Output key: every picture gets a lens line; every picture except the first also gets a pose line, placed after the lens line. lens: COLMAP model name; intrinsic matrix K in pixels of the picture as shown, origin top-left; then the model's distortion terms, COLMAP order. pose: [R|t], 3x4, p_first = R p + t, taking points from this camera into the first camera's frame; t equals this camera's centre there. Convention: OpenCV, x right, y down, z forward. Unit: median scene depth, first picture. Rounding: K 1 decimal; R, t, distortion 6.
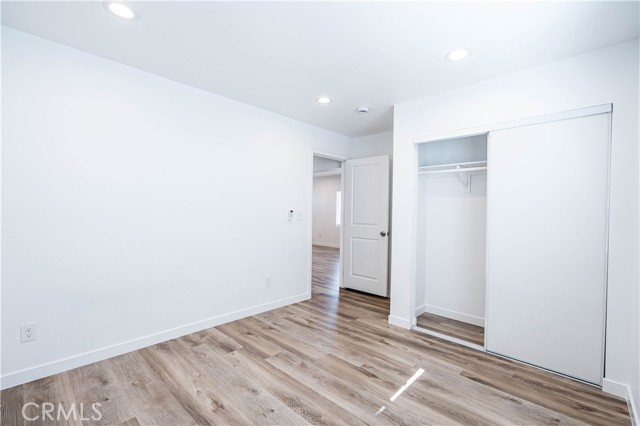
lens RADIAL K [[290.0, 0, 317.6], [0, 290.0, 211.8], [0, 0, 1]] dist [-0.002434, -0.000277]
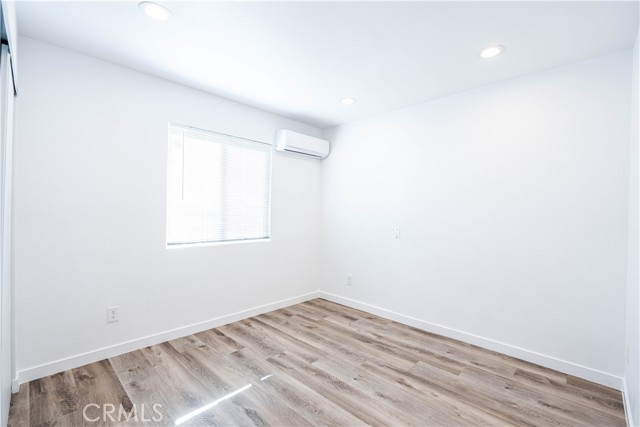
lens RADIAL K [[290.0, 0, 319.4], [0, 290.0, 212.5], [0, 0, 1]] dist [-0.002434, -0.000277]
pose [[-0.999433, -0.033176, 0.005766, 0.009053], [-0.033136, 0.999428, 0.006775, -0.010136], [-0.005988, 0.006580, -0.999960, 1.955193]]
